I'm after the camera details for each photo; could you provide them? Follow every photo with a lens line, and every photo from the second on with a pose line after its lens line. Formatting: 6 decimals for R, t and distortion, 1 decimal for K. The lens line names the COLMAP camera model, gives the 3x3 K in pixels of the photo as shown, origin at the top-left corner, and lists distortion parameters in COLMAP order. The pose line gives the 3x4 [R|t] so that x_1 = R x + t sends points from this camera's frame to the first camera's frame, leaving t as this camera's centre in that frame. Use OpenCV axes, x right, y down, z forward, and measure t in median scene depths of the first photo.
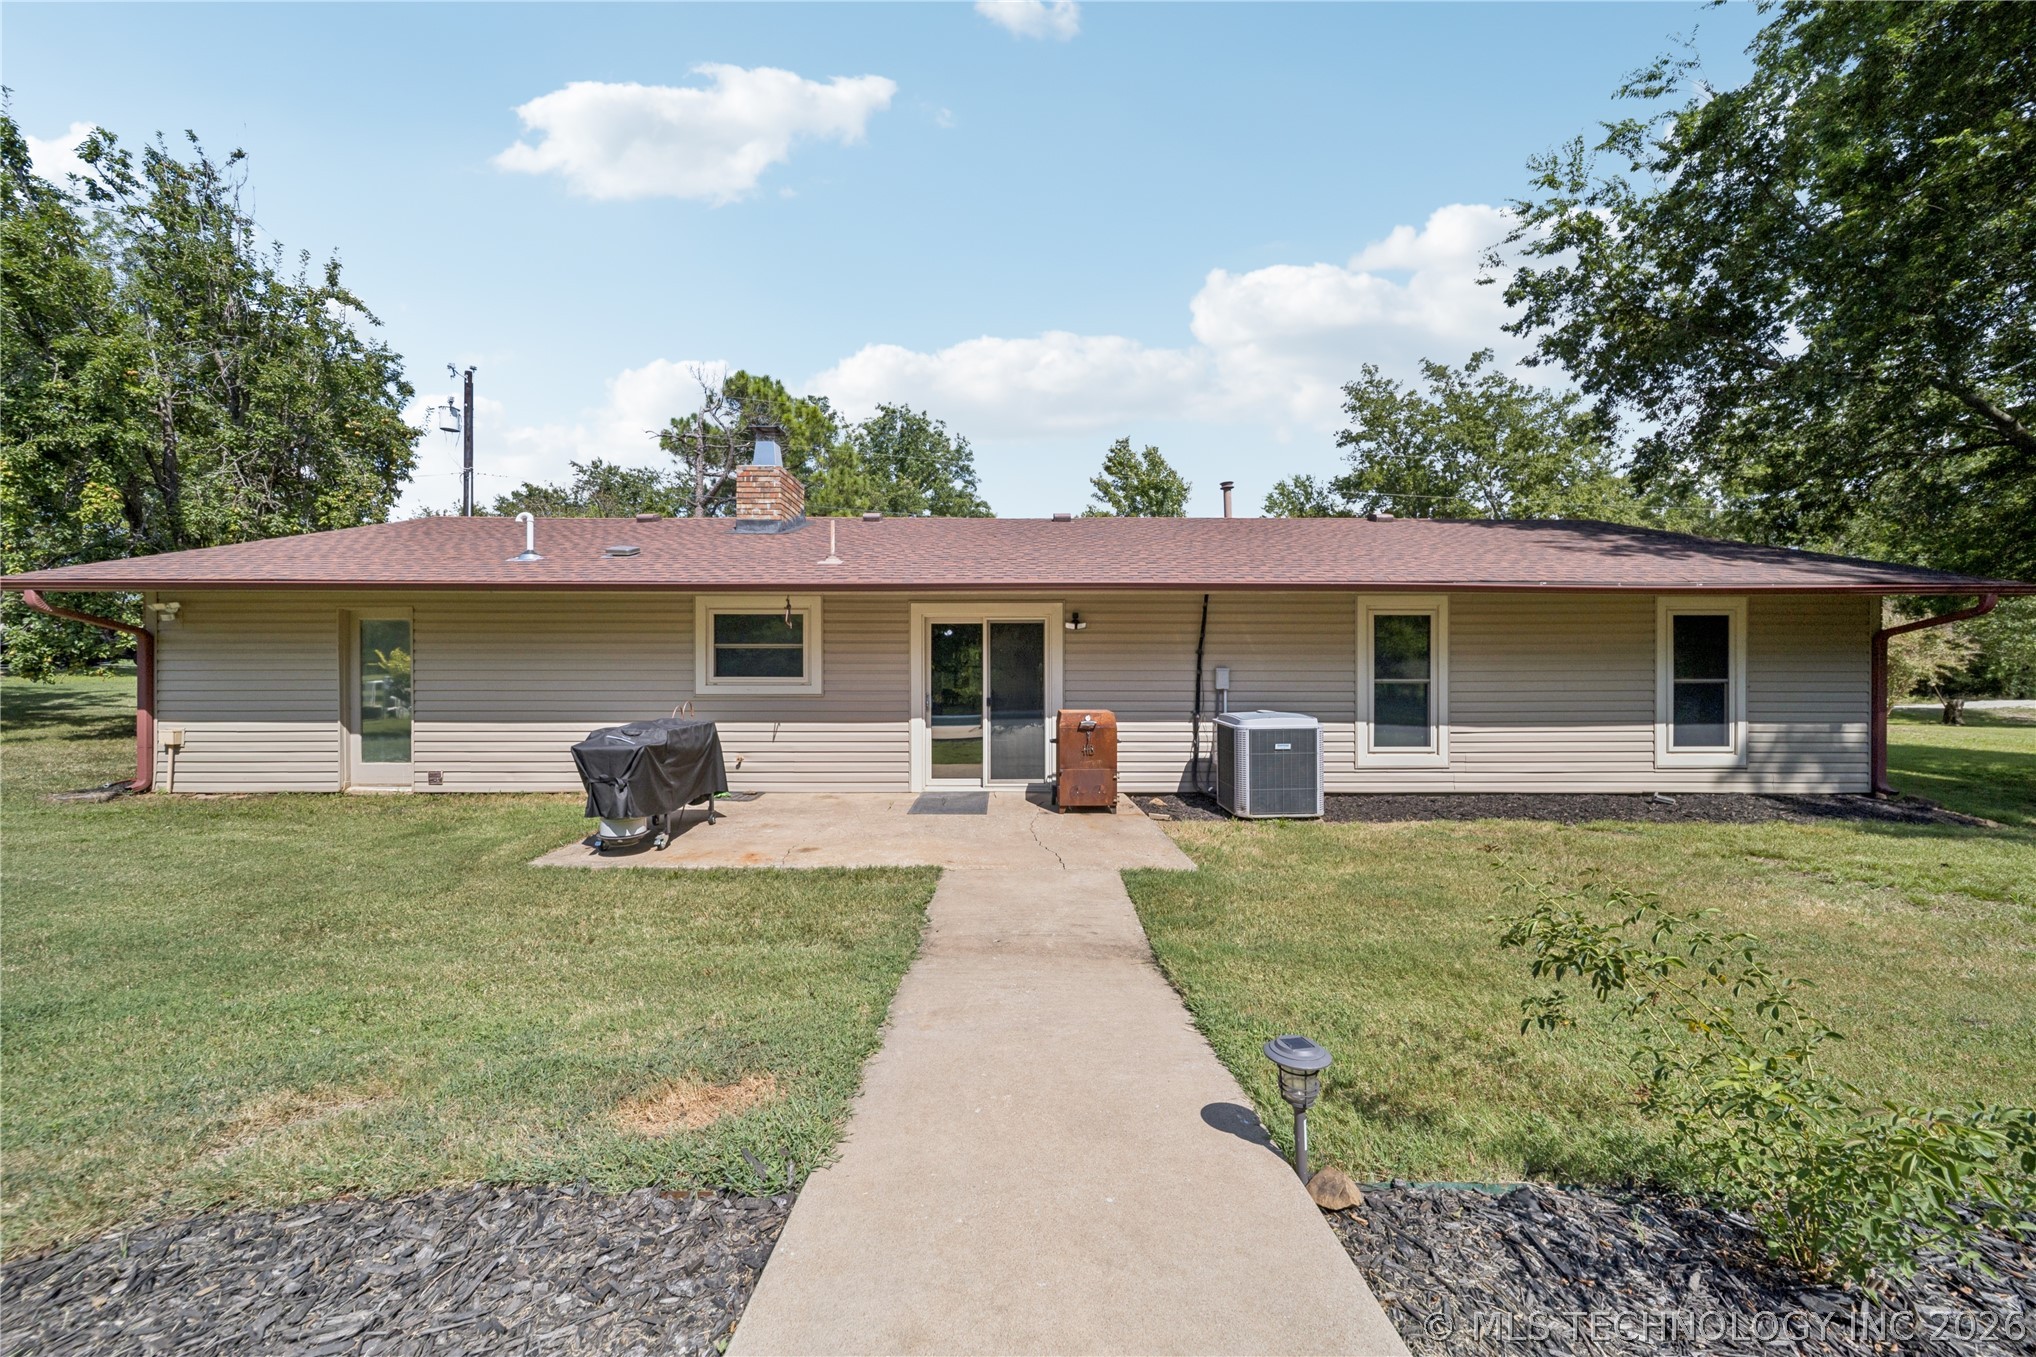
lens RADIAL K [[716.4, 0, 1020.9], [0, 716.4, 691.8], [0, 0, 1]] dist [0.000688, -0.002780]
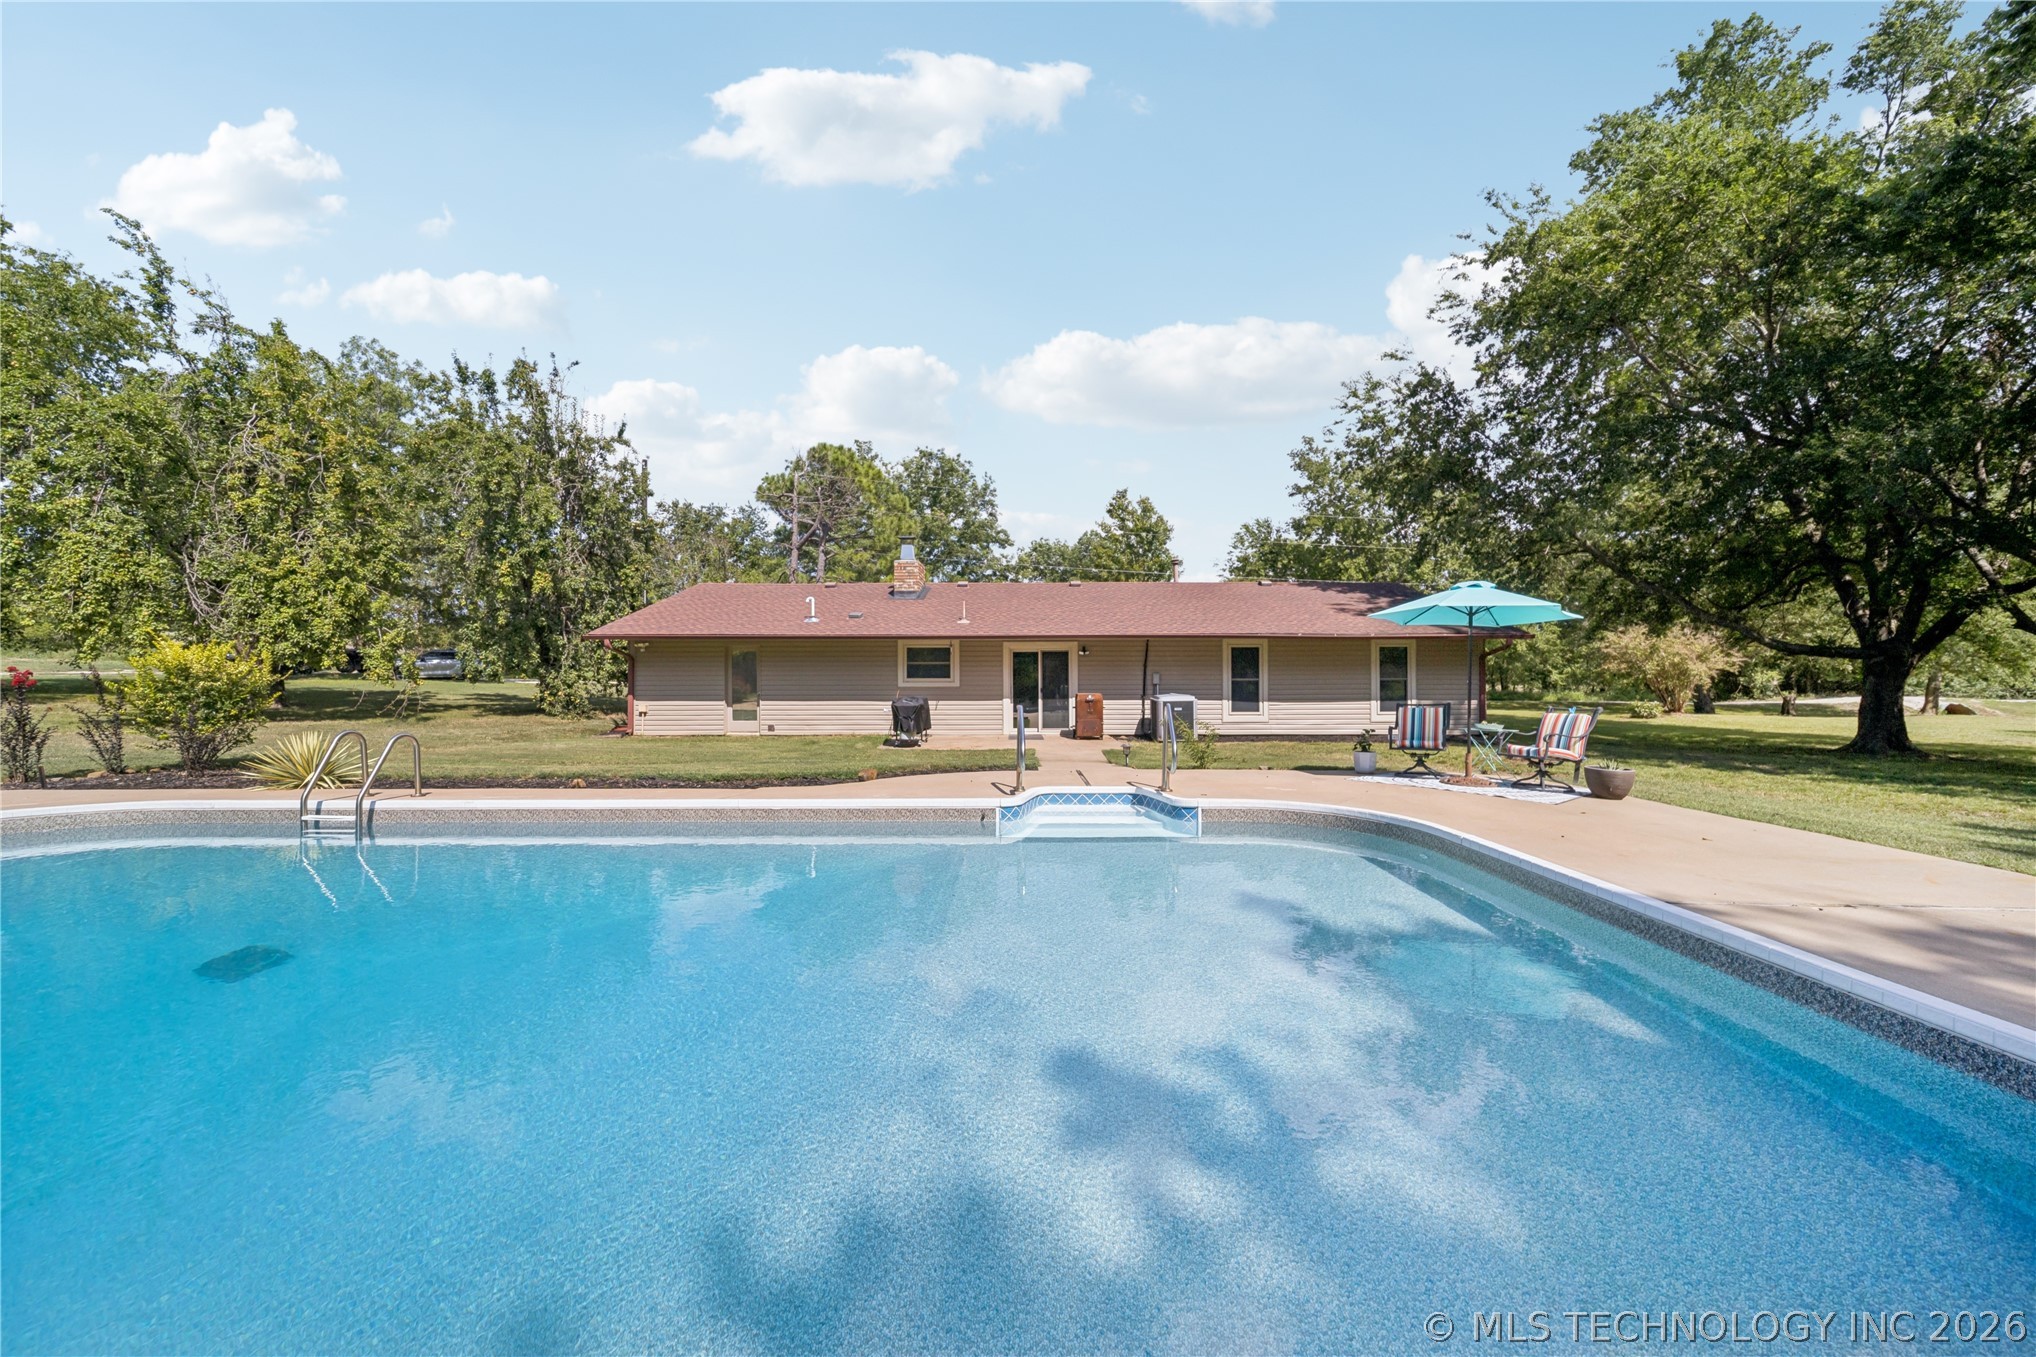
lens RADIAL K [[716.4, 0, 1020.9], [0, 716.4, 691.8], [0, 0, 1]] dist [0.000688, -0.002780]
pose [[0.999923, -0.002551, -0.012140, -0.077309], [0.002495, 0.999986, -0.004574, 0.026943], [0.012151, 0.004544, 0.999916, -1.024686]]
